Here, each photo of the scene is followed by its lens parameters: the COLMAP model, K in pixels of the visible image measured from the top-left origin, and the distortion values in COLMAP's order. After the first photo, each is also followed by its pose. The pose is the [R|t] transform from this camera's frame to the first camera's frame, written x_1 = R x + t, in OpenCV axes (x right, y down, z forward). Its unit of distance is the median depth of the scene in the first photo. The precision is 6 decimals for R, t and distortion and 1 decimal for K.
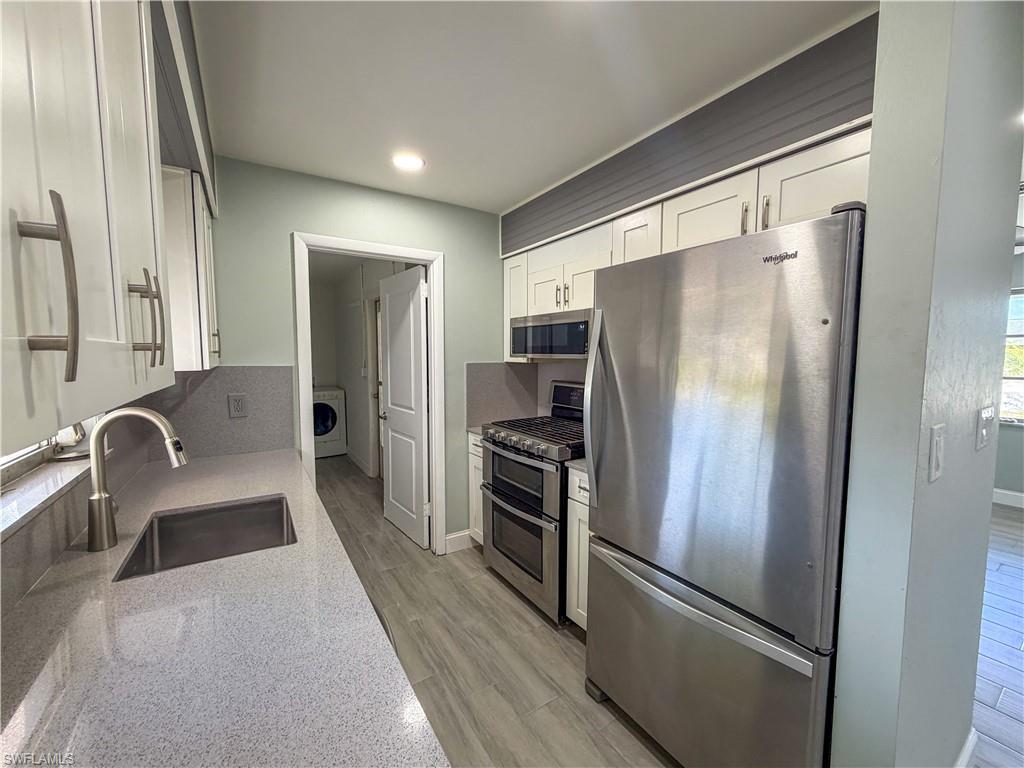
lens RADIAL K [[411.0, 0, 513.2], [0, 411.0, 386.1], [0, 0, 1]] dist [0.001517, 0.000067]
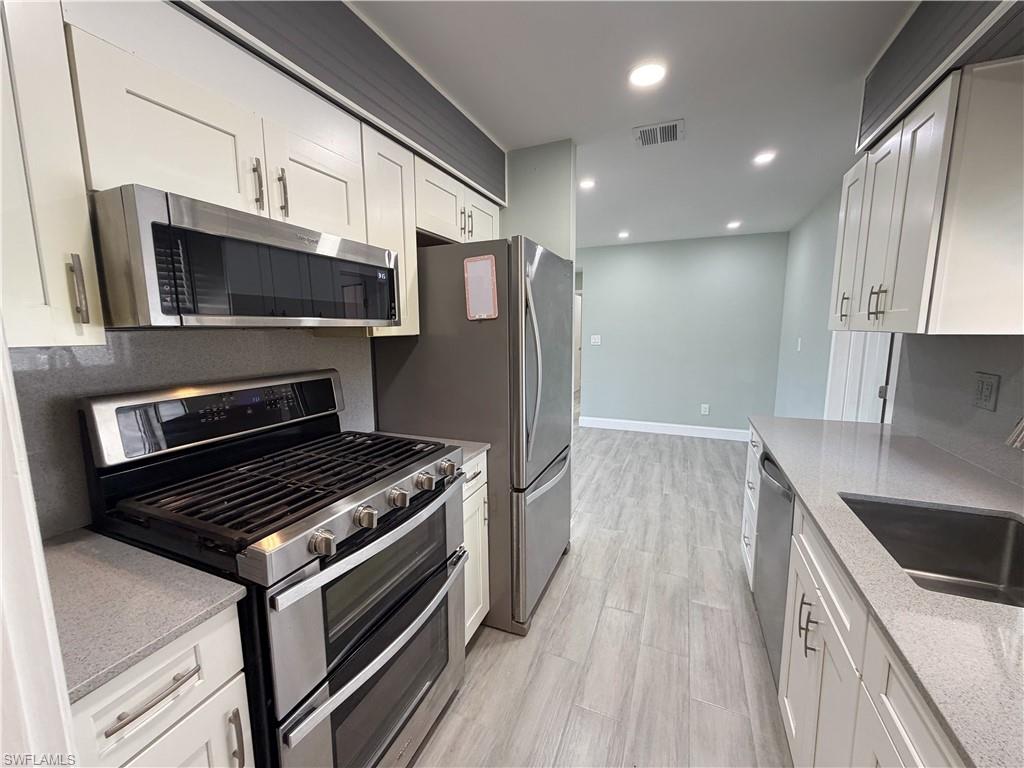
lens RADIAL K [[411.0, 0, 512.9], [0, 411.0, 382.5], [0, 0, 1]] dist [0.001517, 0.000067]
pose [[-0.557072, -0.103478, 0.823992, -0.537915], [0.075260, 0.981834, 0.174180, -0.082253], [-0.827047, 0.159045, -0.539164, 1.309454]]
